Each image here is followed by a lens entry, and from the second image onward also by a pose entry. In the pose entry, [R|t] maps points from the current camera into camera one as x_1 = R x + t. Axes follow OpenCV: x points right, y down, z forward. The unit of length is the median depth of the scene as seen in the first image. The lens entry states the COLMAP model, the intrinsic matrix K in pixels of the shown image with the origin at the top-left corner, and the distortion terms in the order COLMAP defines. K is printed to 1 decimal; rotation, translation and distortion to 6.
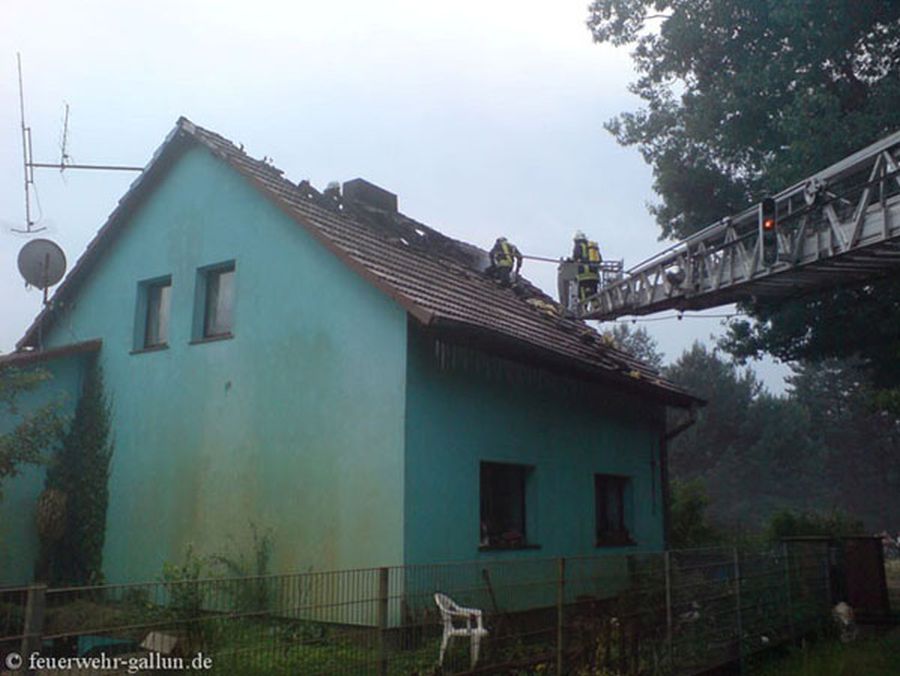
lens RADIAL K [[997.7, 0, 450.0], [0, 997.7, 338.0], [0, 0, 1]] dist [-0.014071, -0.001823]
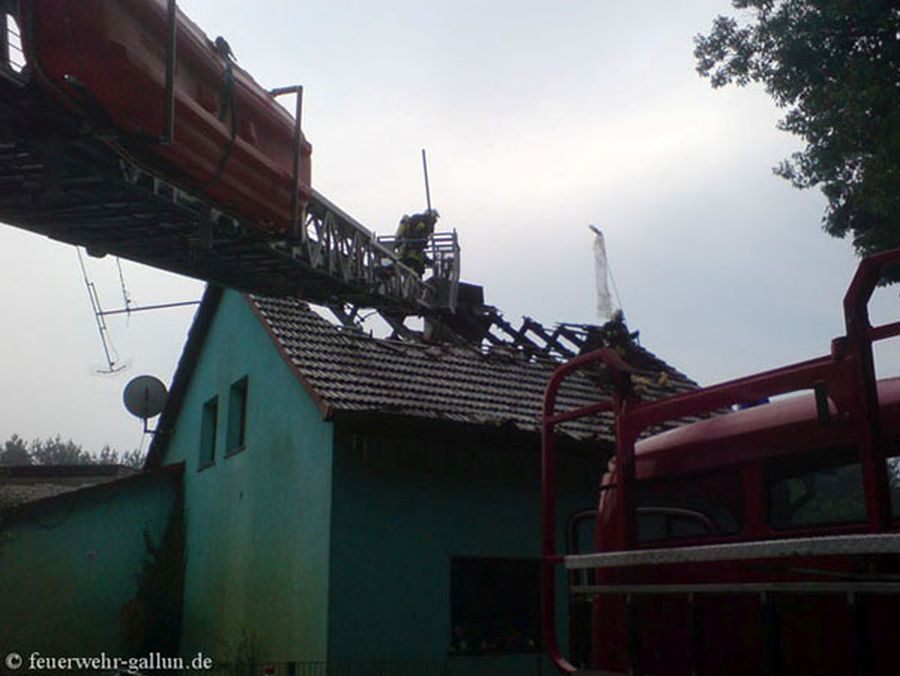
lens RADIAL K [[997.7, 0, 450.0], [0, 997.7, 338.0], [0, 0, 1]] dist [-0.014071, -0.001823]
pose [[0.902657, -0.133636, -0.409086, 0.394502], [0.091666, 0.988456, -0.120635, 0.028958], [0.420485, 0.071393, 0.904486, 0.121488]]
